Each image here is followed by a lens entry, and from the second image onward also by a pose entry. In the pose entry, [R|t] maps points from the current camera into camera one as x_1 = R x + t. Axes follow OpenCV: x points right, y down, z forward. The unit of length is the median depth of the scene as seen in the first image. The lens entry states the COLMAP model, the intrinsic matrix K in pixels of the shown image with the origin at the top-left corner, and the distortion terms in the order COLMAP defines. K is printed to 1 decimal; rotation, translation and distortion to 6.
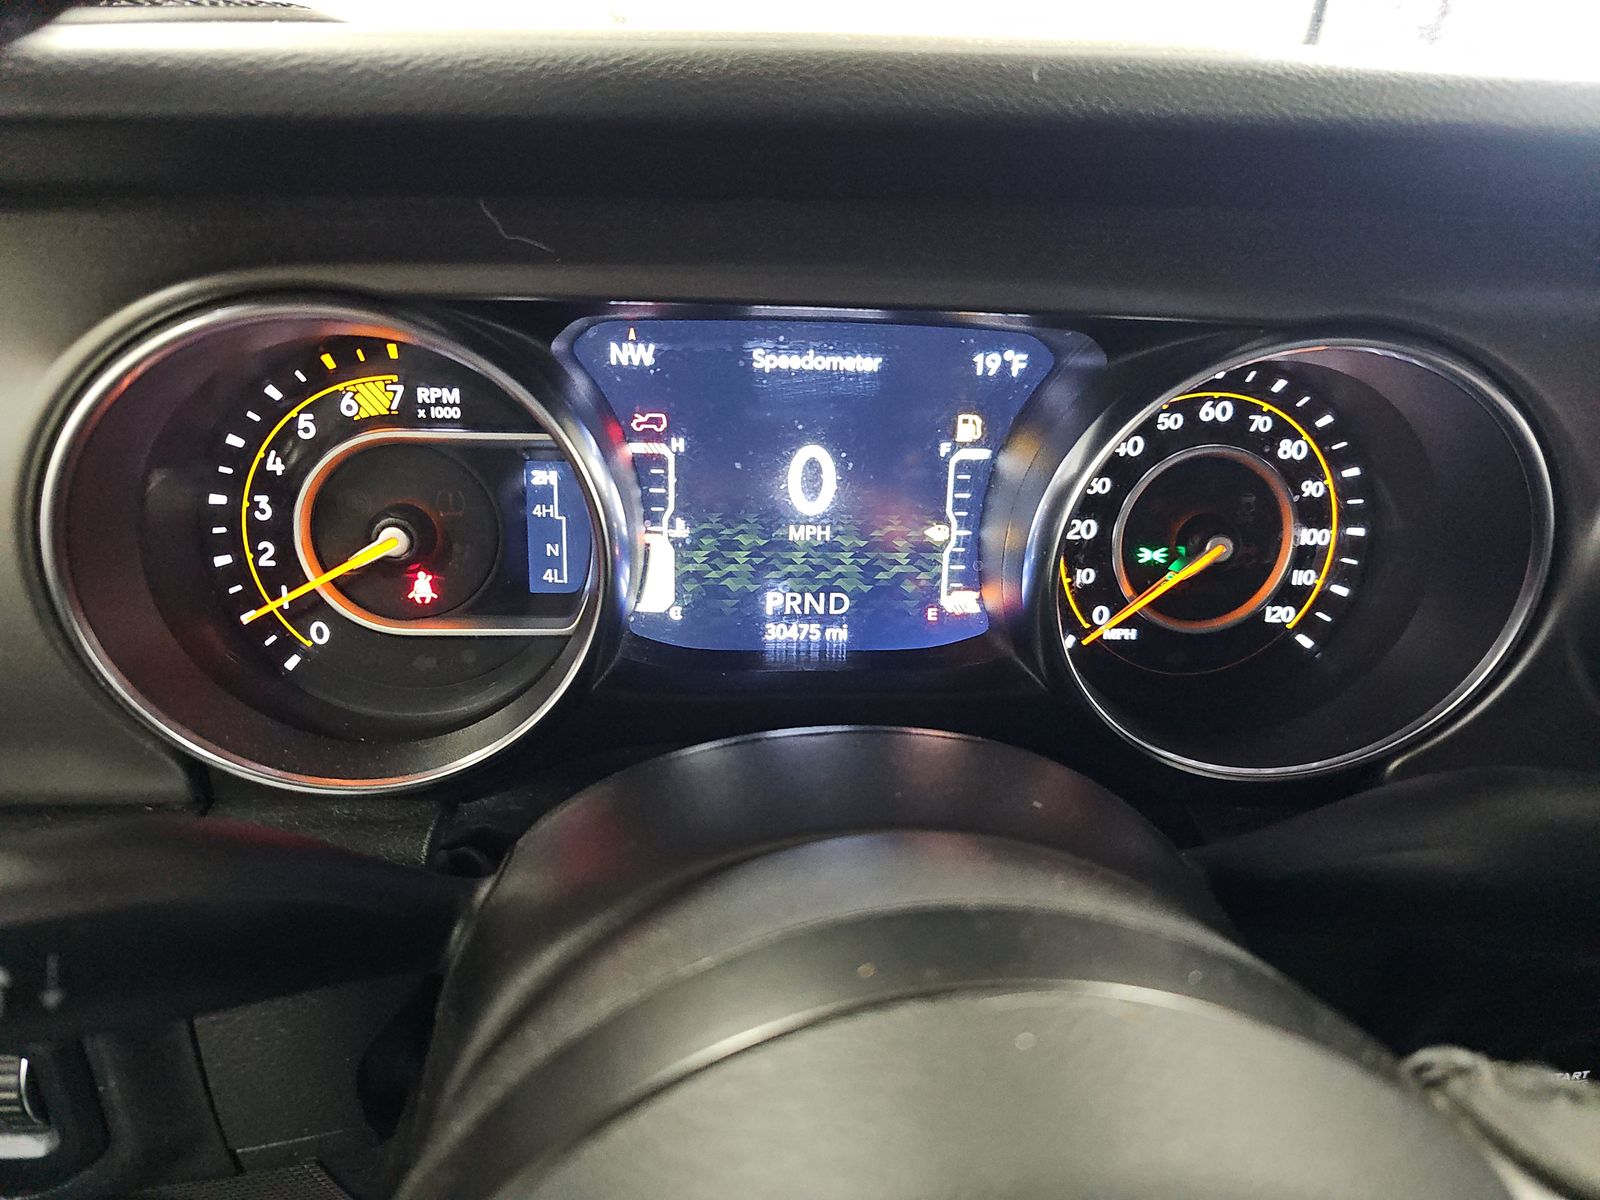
lens RADIAL K [[1030.5, 0, 797.2], [0, 1030.5, 594.1], [0, 0, 1]] dist [0.030957, -0.029231]
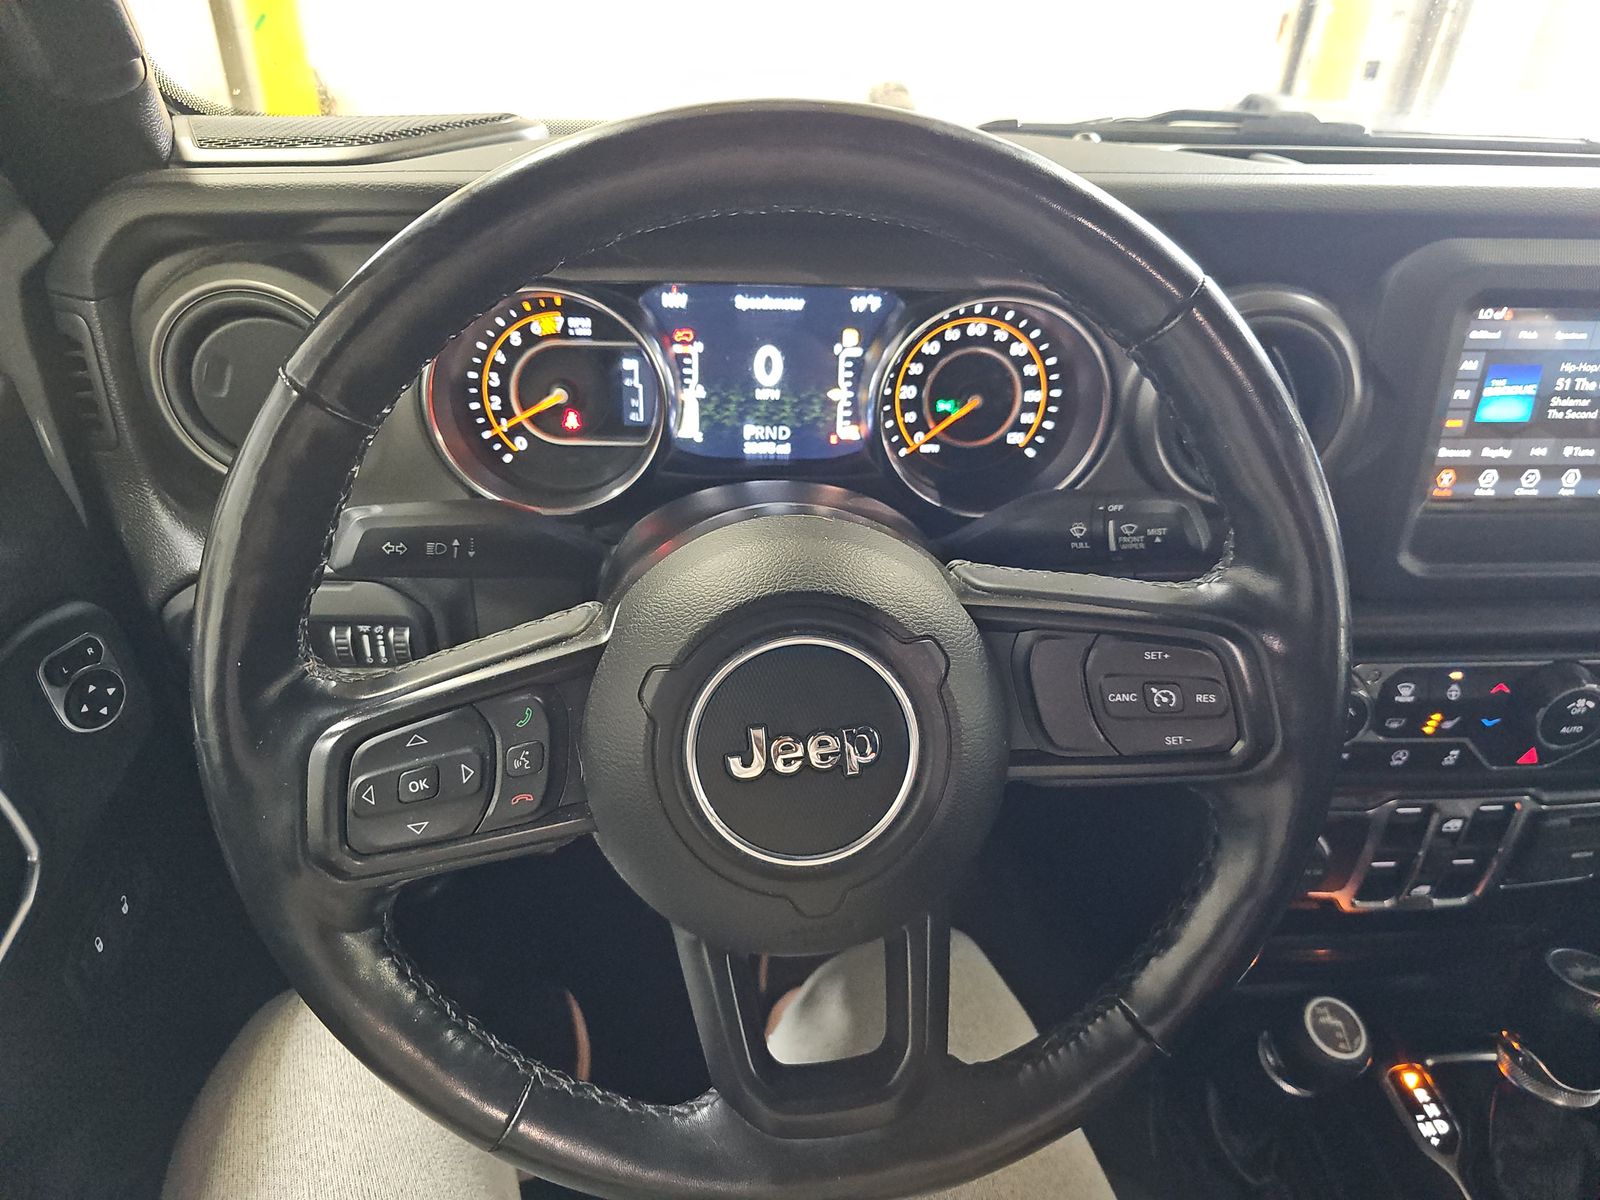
lens RADIAL K [[1030.5, 0, 800.5], [0, 1030.5, 602.1], [0, 0, 1]] dist [0.030957, -0.029231]
pose [[0.999740, 0.003525, -0.022512, 0.120858], [-0.001250, 0.994959, 0.100272, 0.135925], [0.022752, -0.100218, 0.994705, -0.968569]]
